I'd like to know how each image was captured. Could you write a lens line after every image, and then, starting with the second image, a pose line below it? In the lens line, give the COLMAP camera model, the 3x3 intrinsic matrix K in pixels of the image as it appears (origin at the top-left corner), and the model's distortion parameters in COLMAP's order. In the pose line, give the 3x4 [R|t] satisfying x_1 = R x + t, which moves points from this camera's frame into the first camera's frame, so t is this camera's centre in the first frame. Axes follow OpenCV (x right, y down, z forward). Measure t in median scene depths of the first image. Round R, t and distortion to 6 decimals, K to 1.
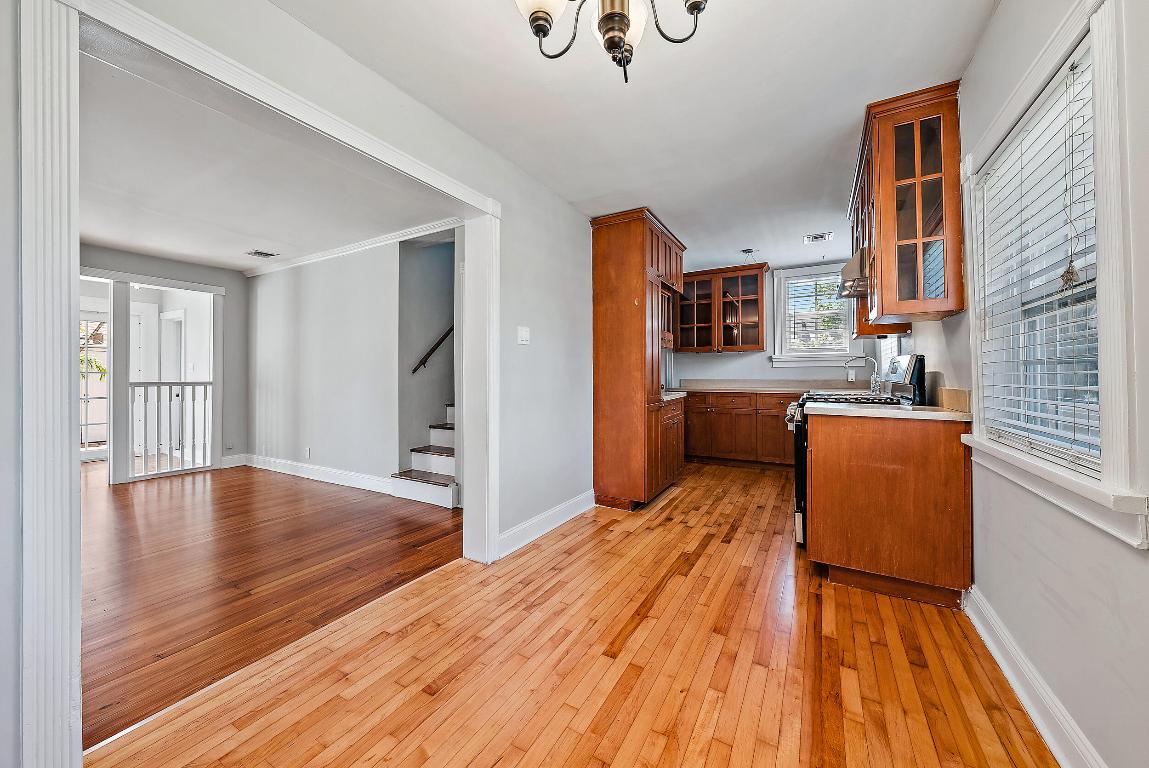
lens RADIAL K [[433.3, 0, 574.9], [0, 433.3, 378.7], [0, 0, 1]] dist [0.000223, 0.000049]
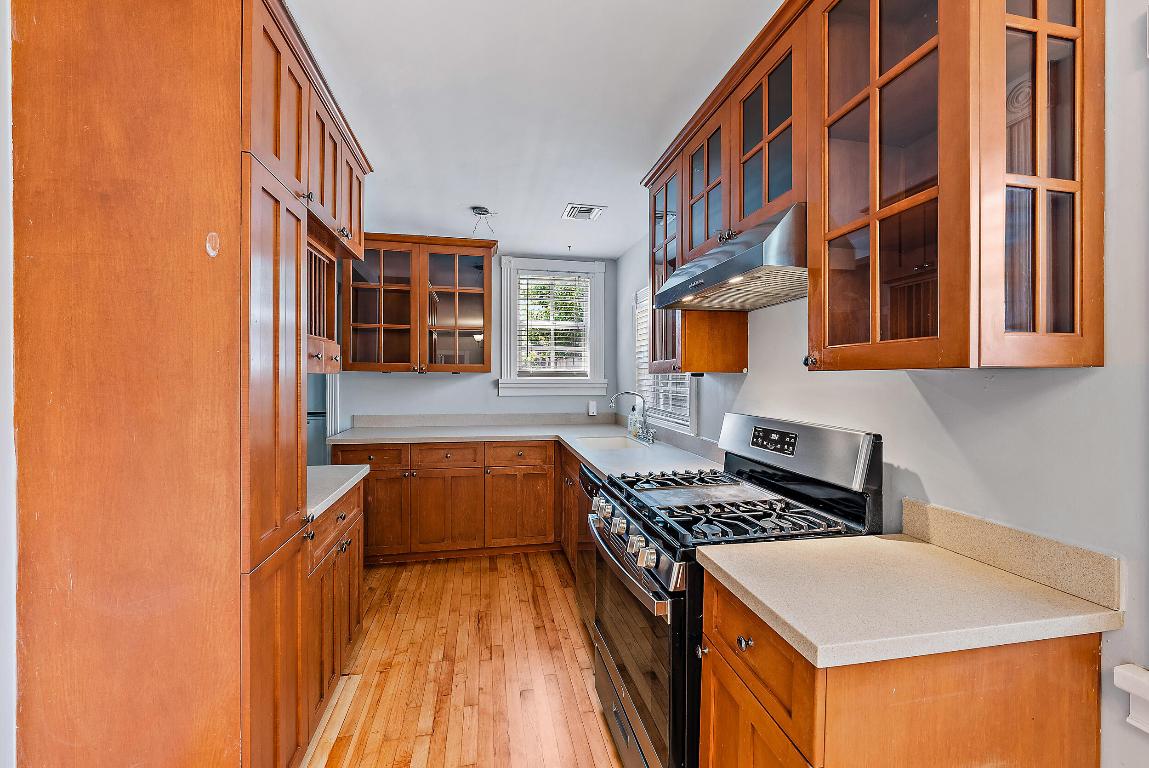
lens RADIAL K [[442.3, 0, 575.4], [0, 442.3, 377.4], [0, 0, 1]] dist [-0.000691, 0.000323]
pose [[0.754796, 0.005770, 0.655934, 0.091615], [-0.006279, 0.999979, -0.001571, -0.059415], [-0.655929, -0.002933, 0.754817, 0.413524]]
